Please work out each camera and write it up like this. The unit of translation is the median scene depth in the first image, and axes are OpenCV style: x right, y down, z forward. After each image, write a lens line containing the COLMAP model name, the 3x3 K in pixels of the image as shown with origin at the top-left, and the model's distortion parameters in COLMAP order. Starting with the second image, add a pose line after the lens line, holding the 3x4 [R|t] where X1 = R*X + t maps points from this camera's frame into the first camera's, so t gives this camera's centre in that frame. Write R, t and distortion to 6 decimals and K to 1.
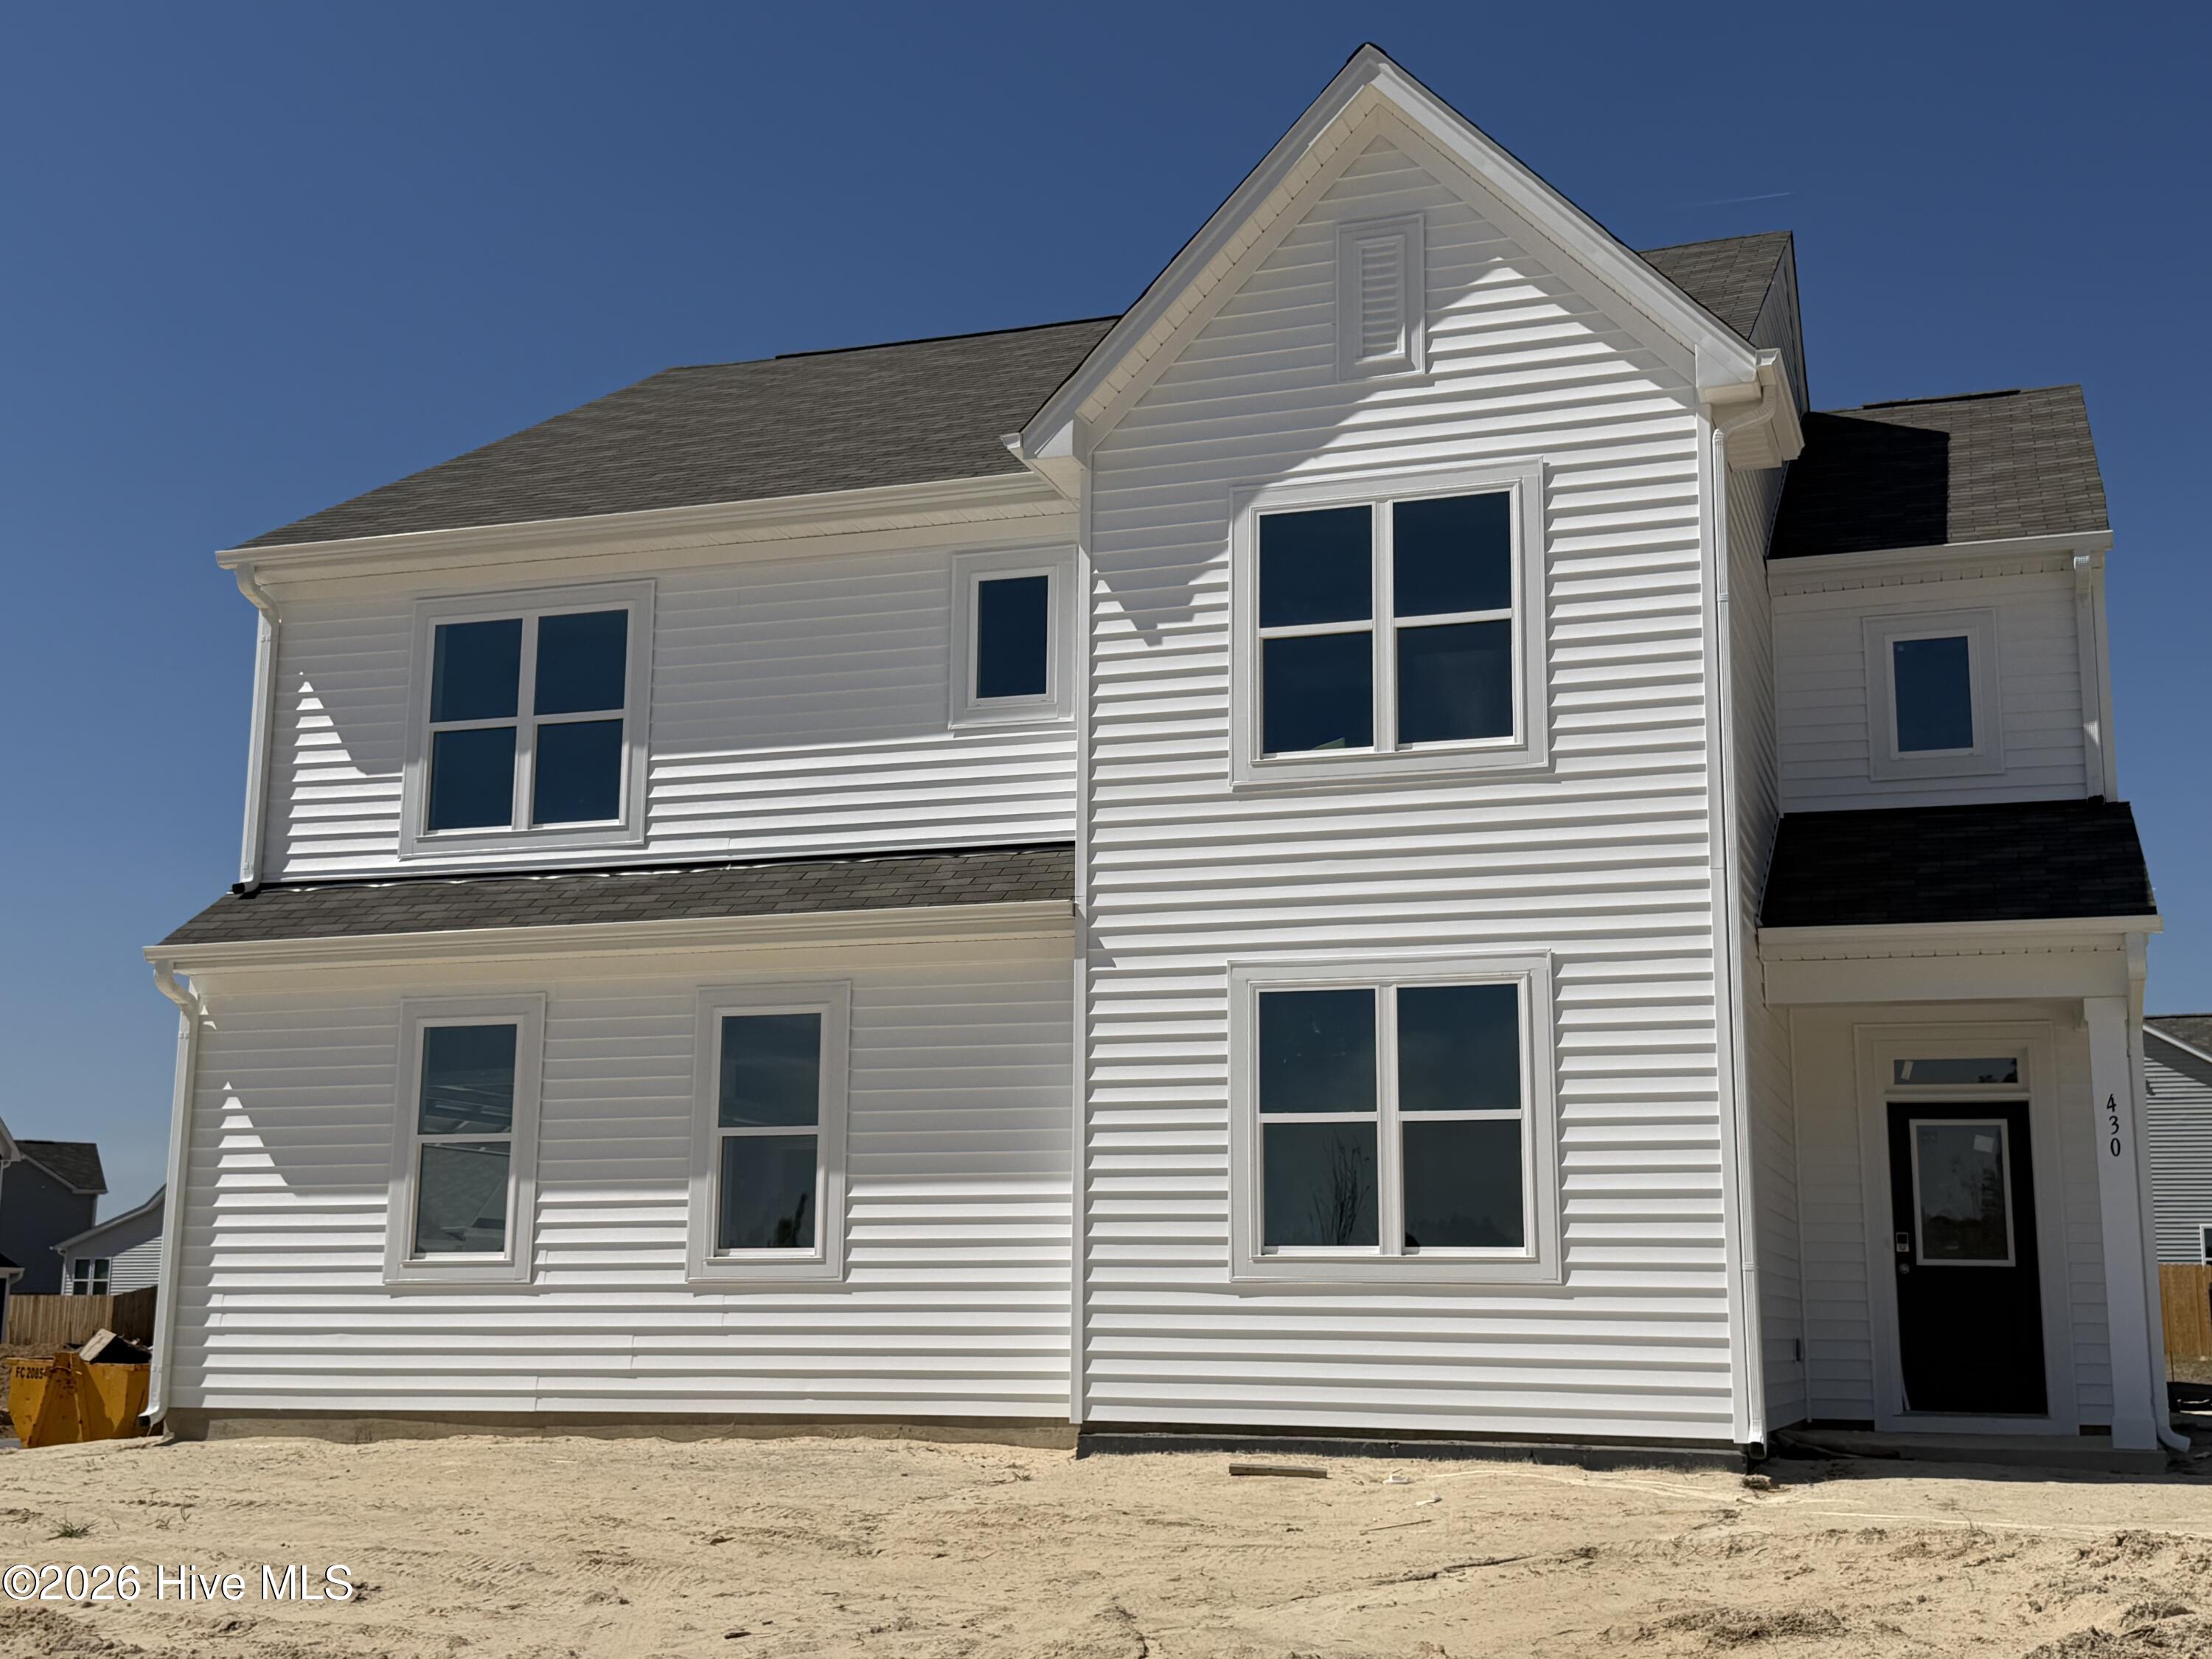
lens RADIAL K [[2446.1, 0, 1153.4], [0, 2446.1, 836.0], [0, 0, 1]] dist [0.188068, -0.388437]
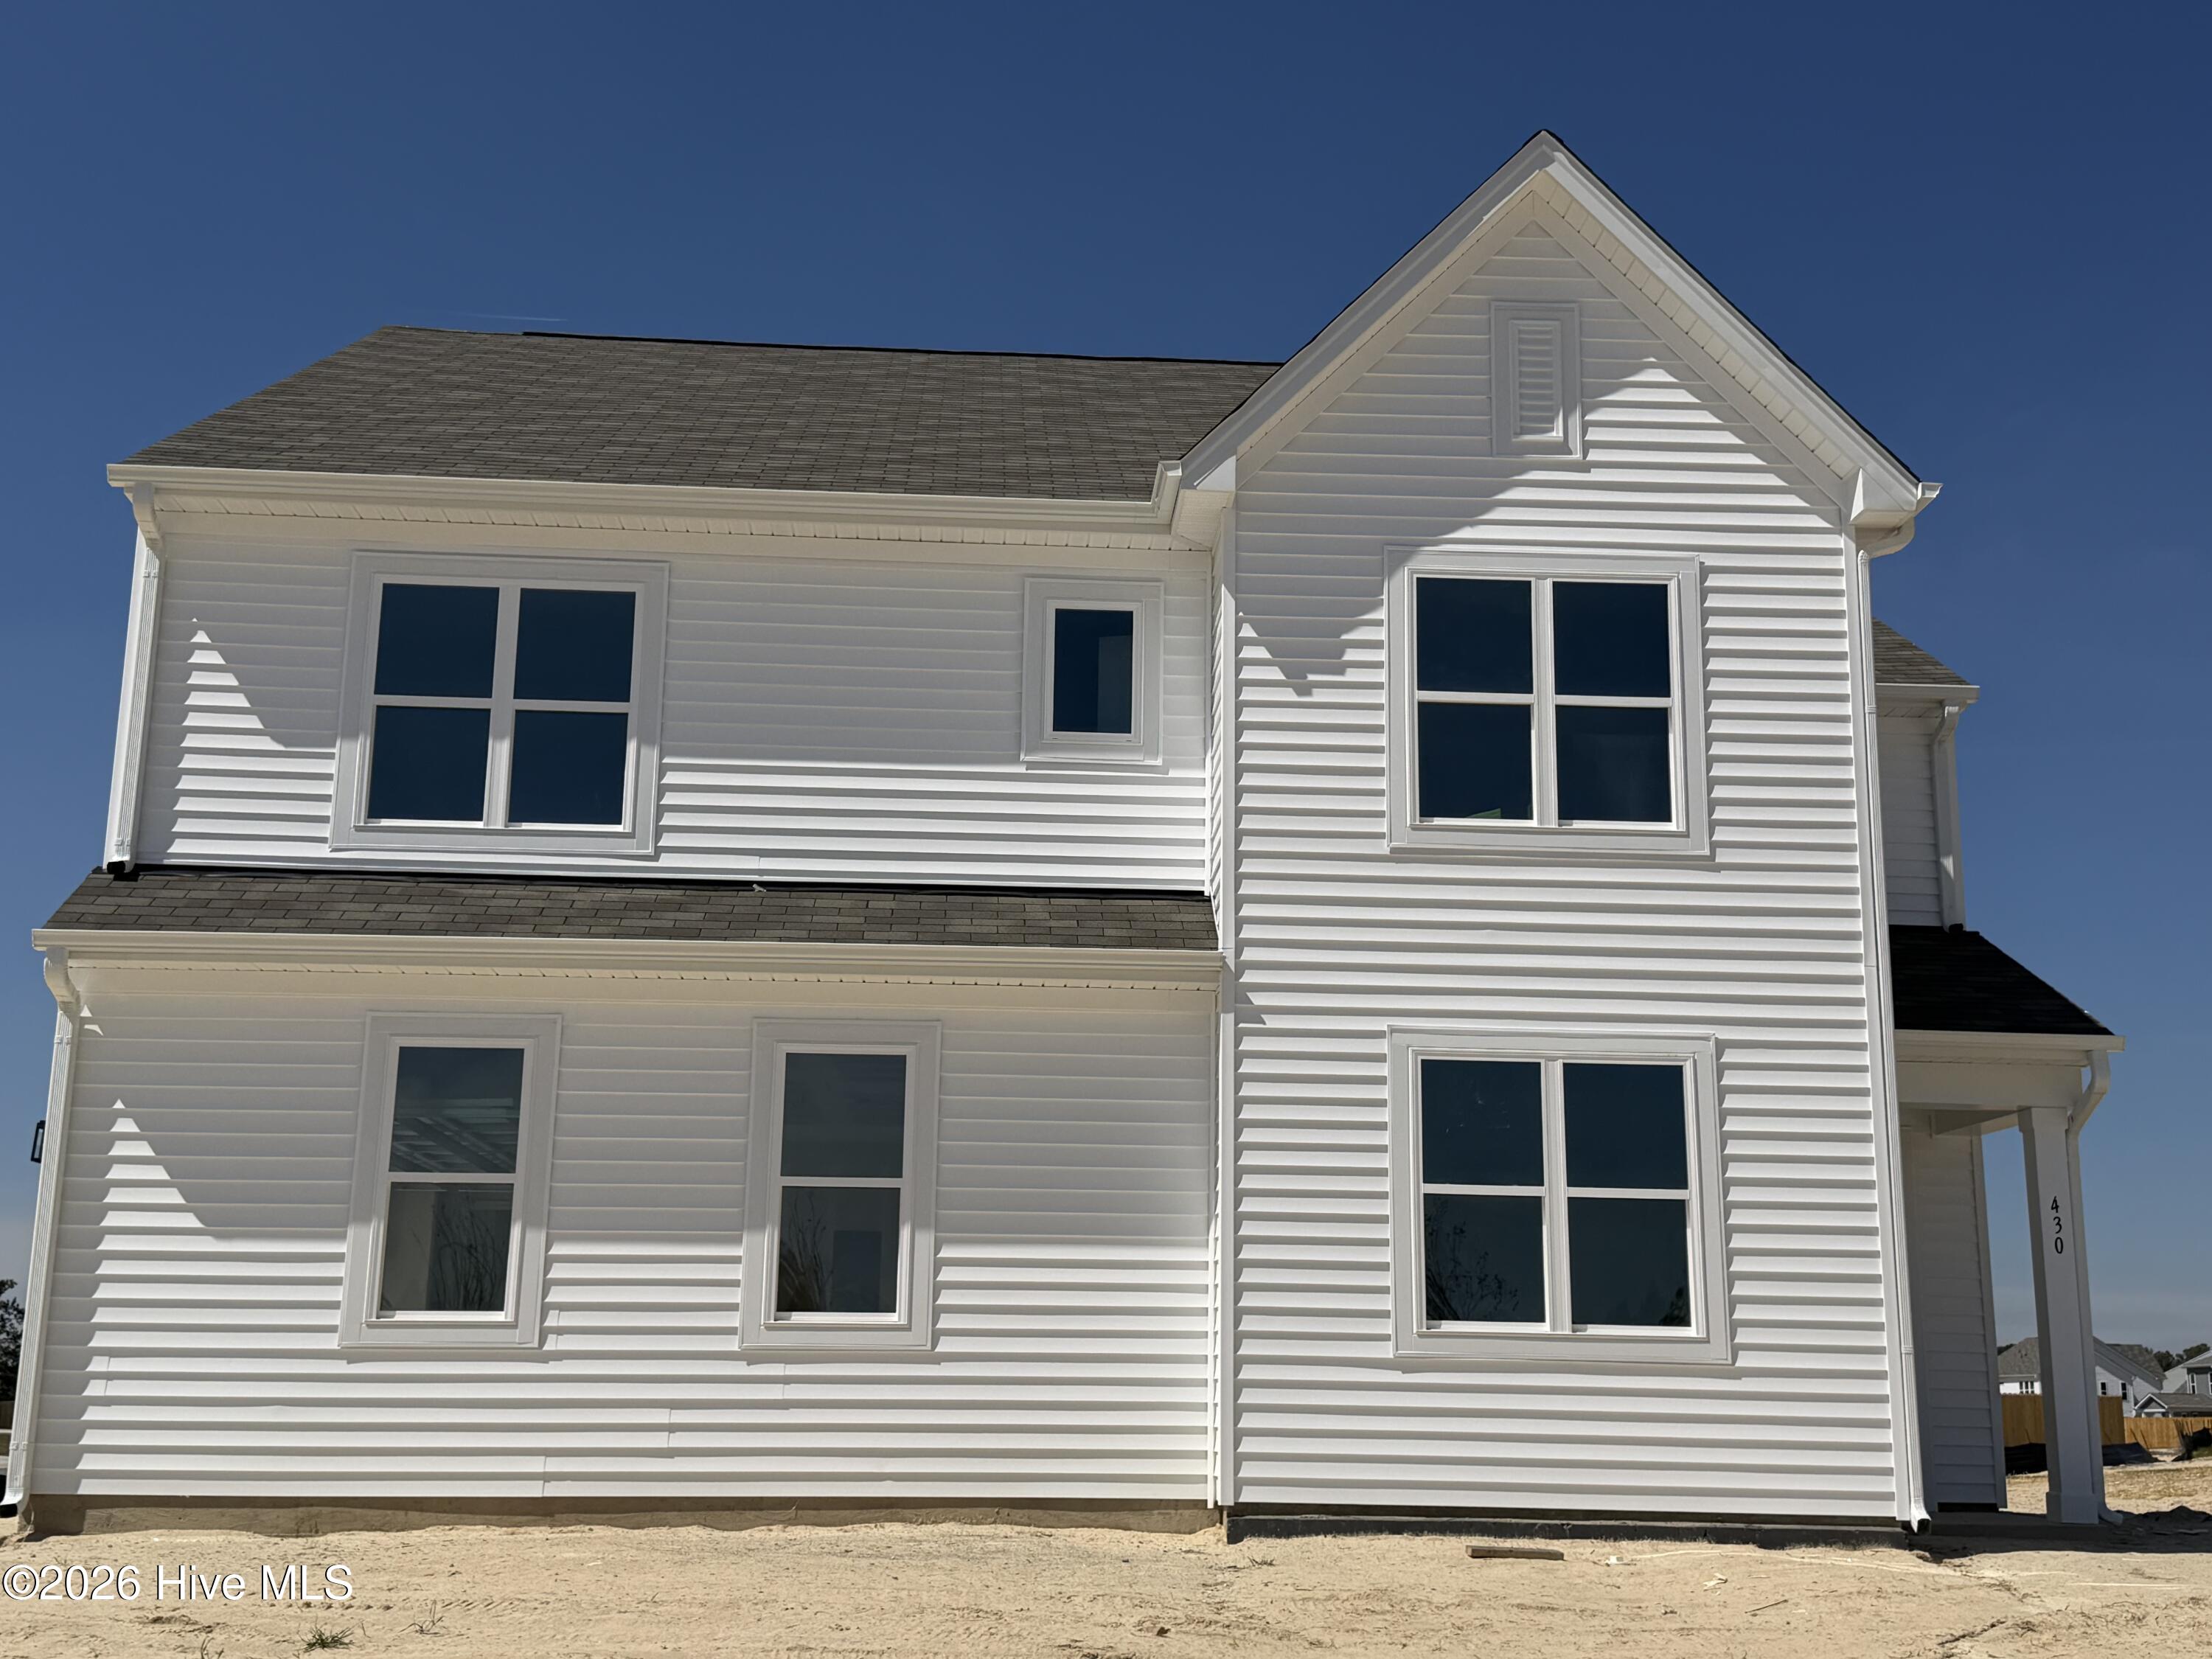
lens RADIAL K [[2446.1, 0, 1153.4], [0, 2446.1, 836.0], [0, 0, 1]] dist [0.188068, -0.388437]
pose [[0.933111, 0.087560, 0.348765, -0.391534], [-0.074794, 0.995948, -0.049932, 0.030670], [-0.351724, 0.020507, 0.935879, 0.112523]]
